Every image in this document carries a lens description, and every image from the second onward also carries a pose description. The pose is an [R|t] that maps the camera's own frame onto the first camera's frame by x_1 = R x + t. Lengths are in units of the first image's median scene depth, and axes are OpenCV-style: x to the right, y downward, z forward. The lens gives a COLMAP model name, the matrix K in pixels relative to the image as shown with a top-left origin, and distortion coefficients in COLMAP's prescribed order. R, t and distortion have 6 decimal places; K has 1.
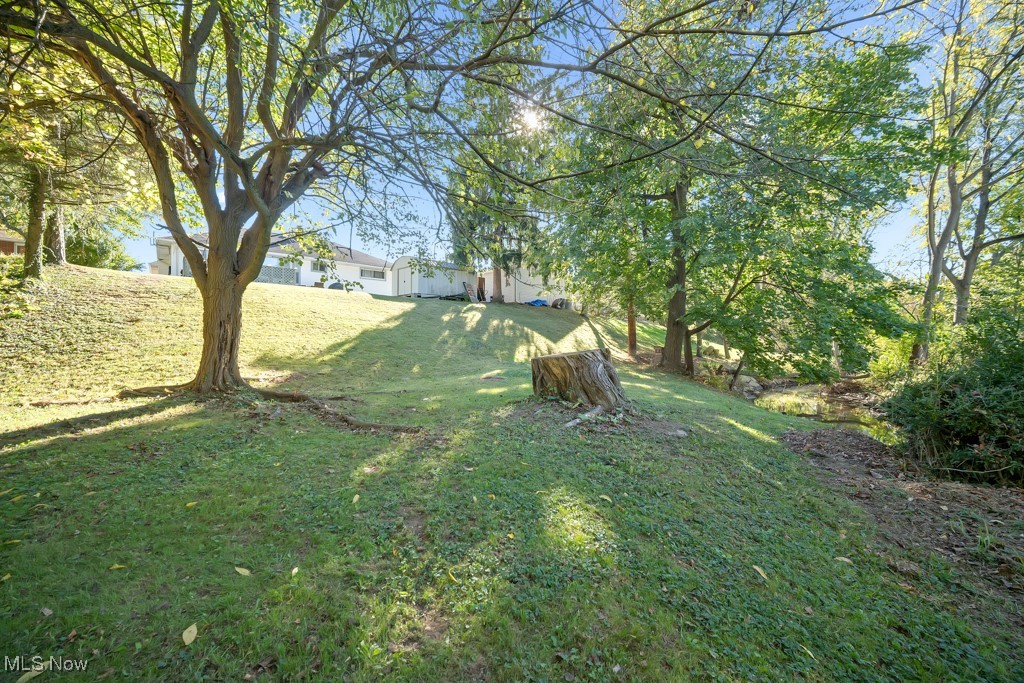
lens RADIAL K [[414.3, 0, 512.0], [0, 414.3, 341.5], [0, 0, 1]] dist [0.002191, 0.000161]
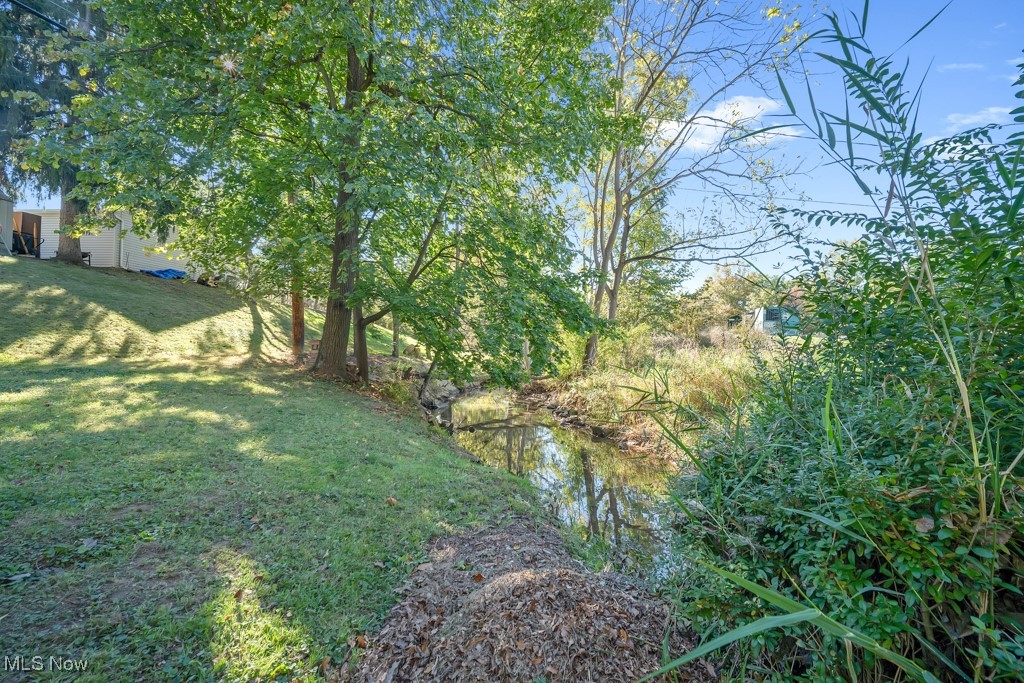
lens RADIAL K [[414.3, 0, 512.0], [0, 414.3, 341.5], [0, 0, 1]] dist [0.002191, 0.000161]
pose [[0.804010, 0.024476, 0.594112, 0.210831], [-0.023953, 0.999675, -0.008769, 0.012474], [-0.594134, -0.007181, 0.804334, 0.278913]]
